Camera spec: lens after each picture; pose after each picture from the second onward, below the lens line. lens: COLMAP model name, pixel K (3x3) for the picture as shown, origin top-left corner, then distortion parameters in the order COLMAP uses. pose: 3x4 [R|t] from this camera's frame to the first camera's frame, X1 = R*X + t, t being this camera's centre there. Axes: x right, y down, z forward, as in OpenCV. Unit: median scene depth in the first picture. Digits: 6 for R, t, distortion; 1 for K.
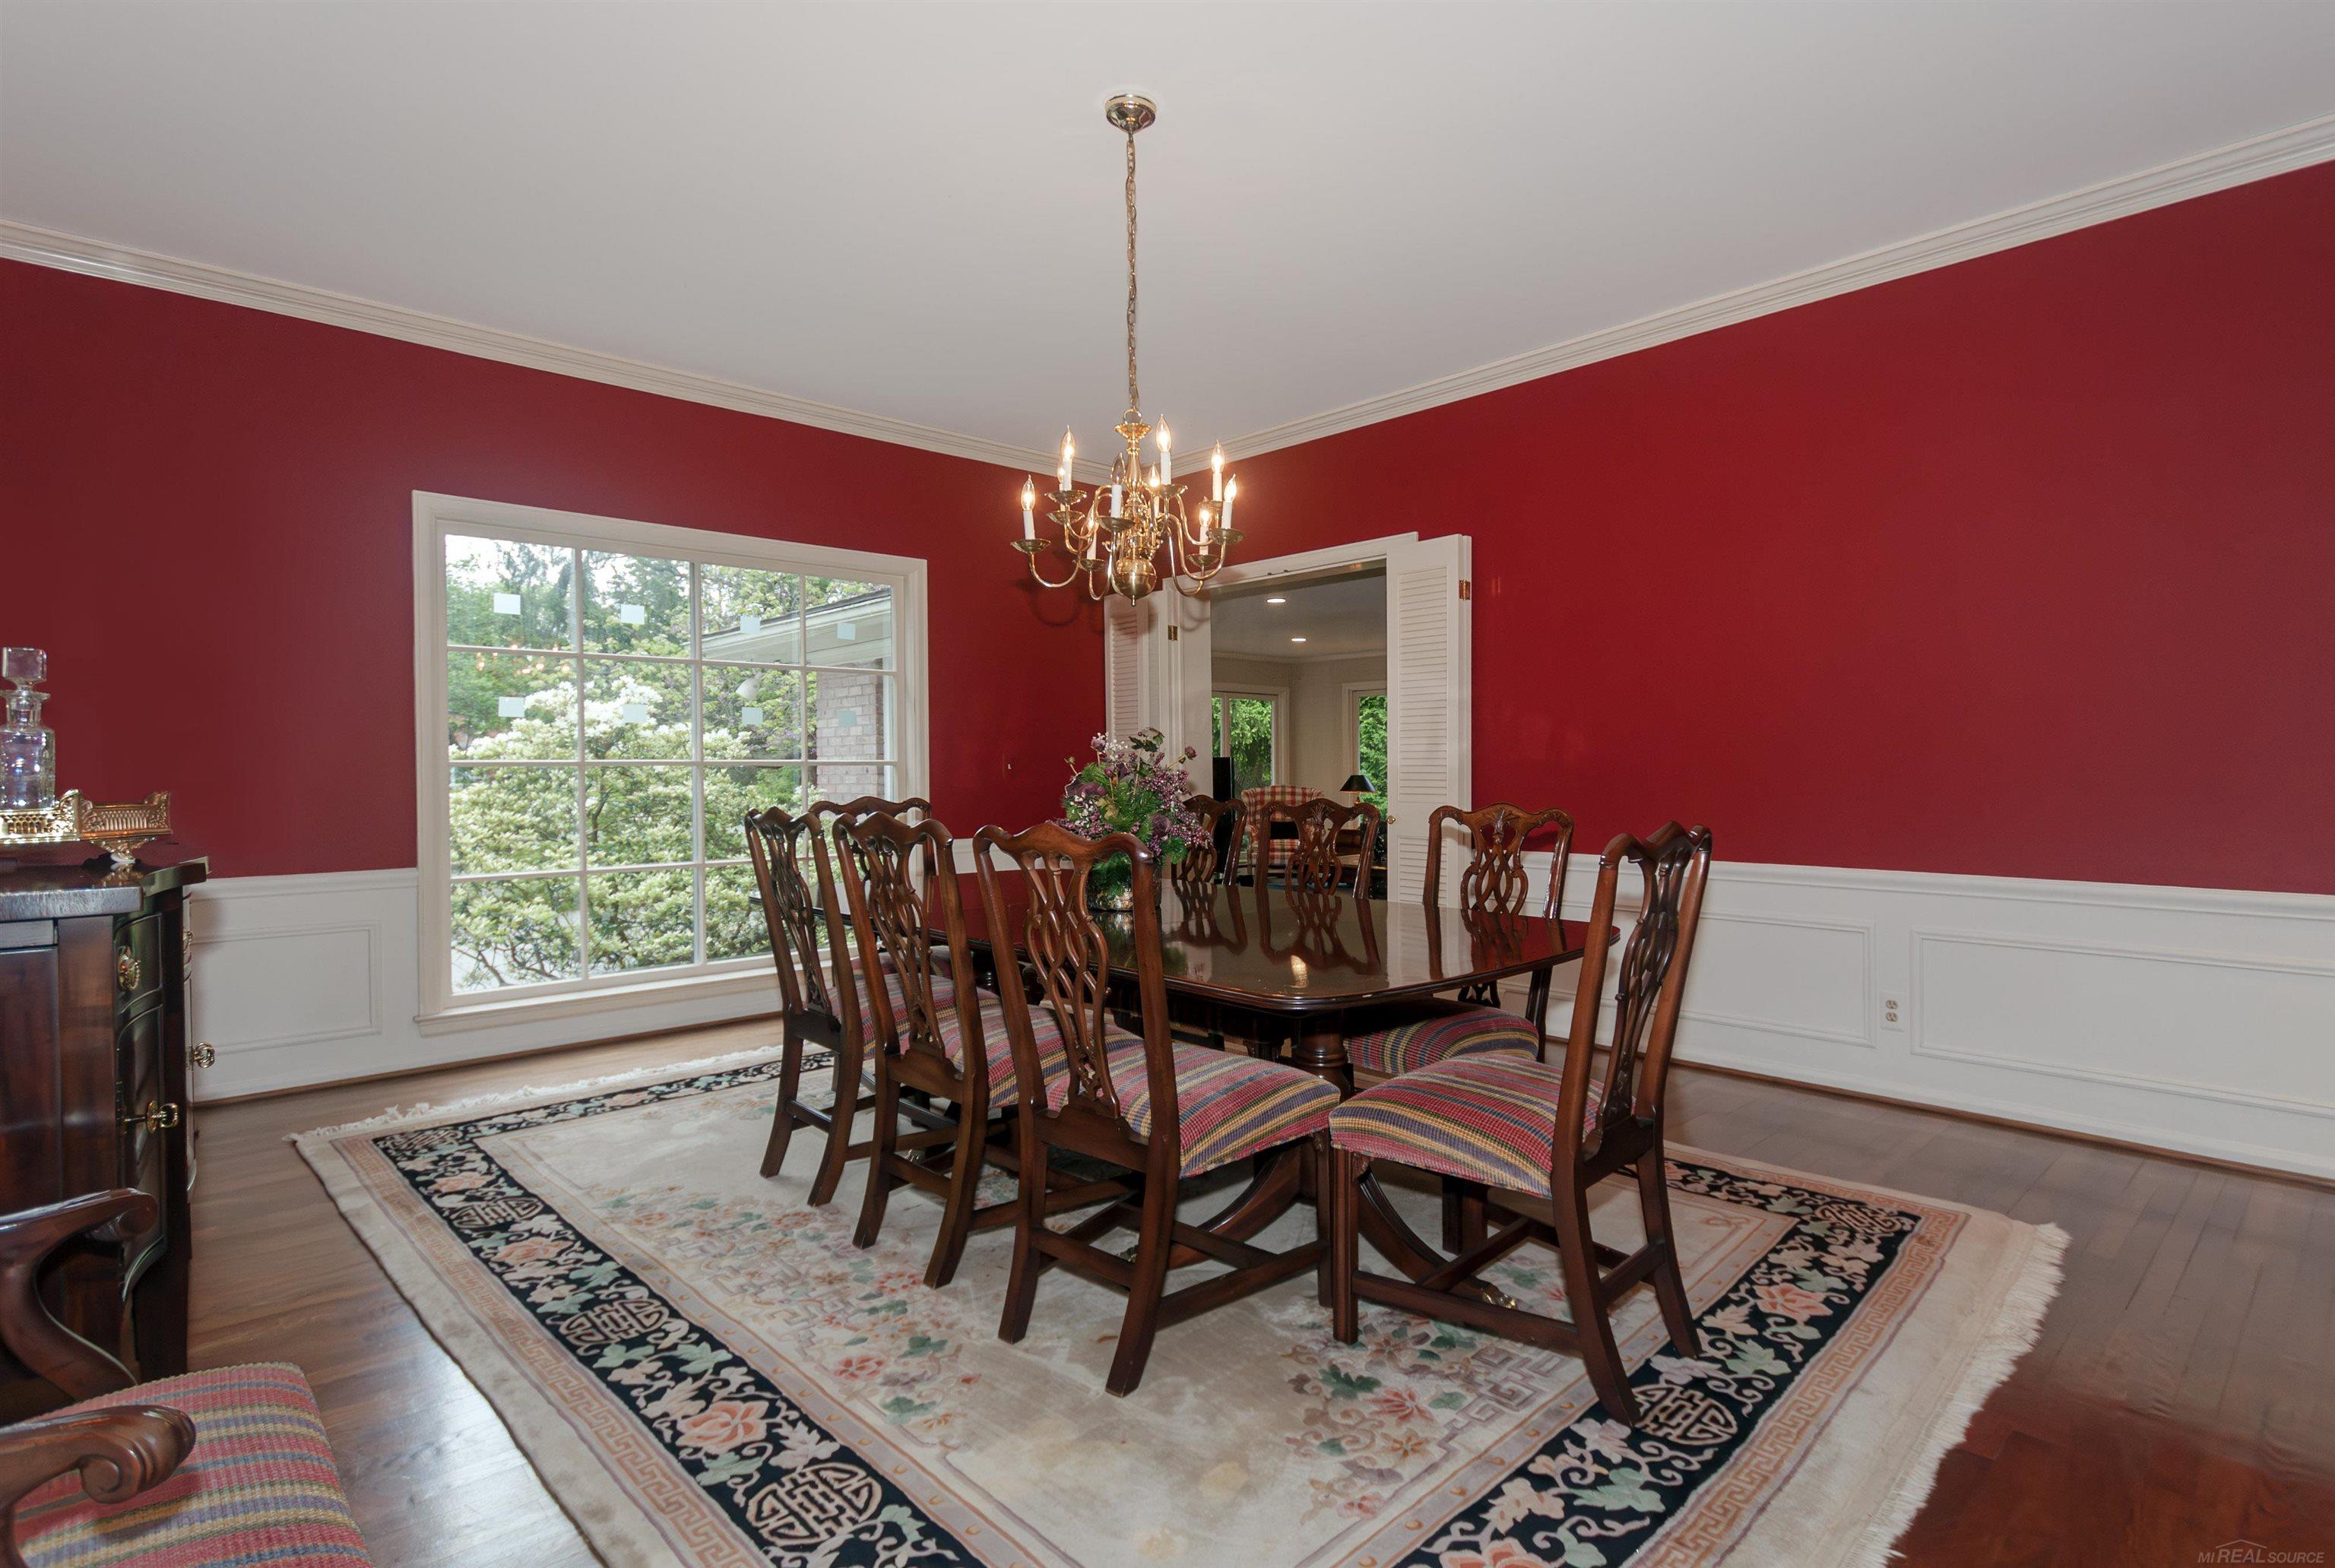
lens RADIAL K [[1180.5, 0, 1190.0], [0, 1180.5, 787.9], [0, 0, 1]] dist [-0.002206, -0.000624]
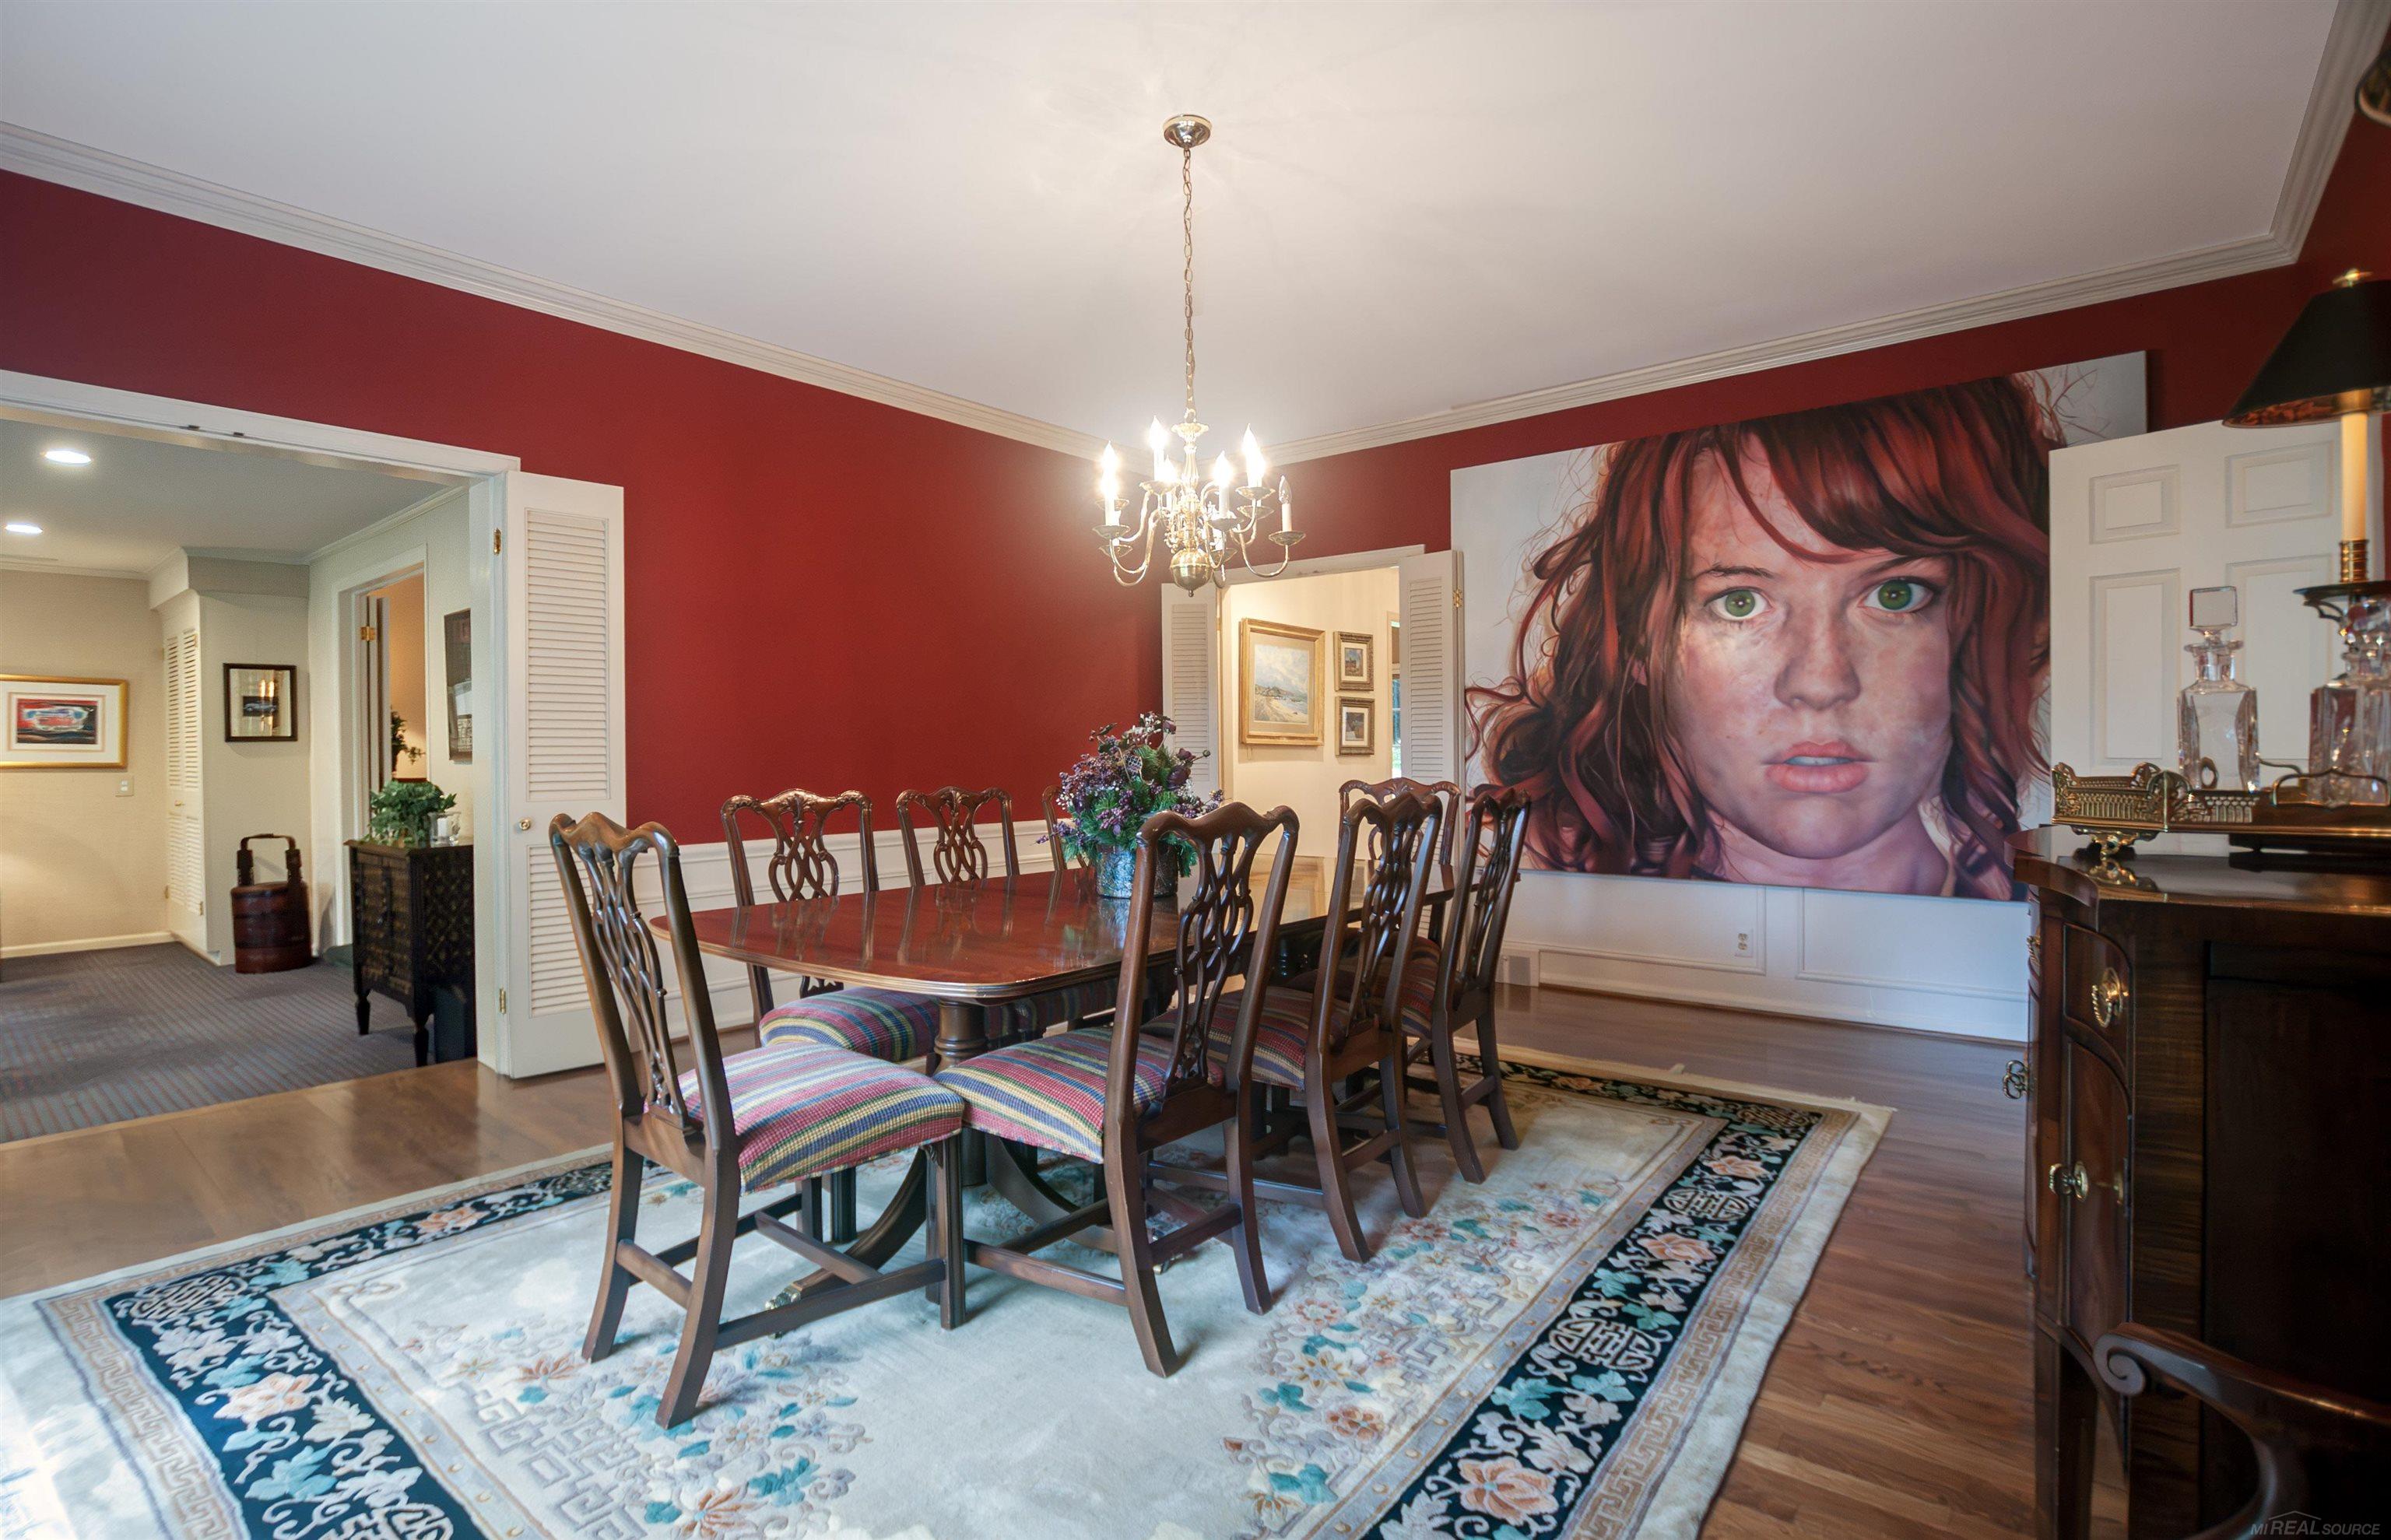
lens RADIAL K [[1134.7, 0, 1184.4], [0, 1134.7, 758.1], [0, 0, 1]] dist [-0.038171, -0.000734]
pose [[-0.131903, 0.000941, 0.991262, -1.271848], [0.026654, 0.999641, 0.002598, -0.015168], [-0.990904, 0.026764, -0.131880, 1.387578]]
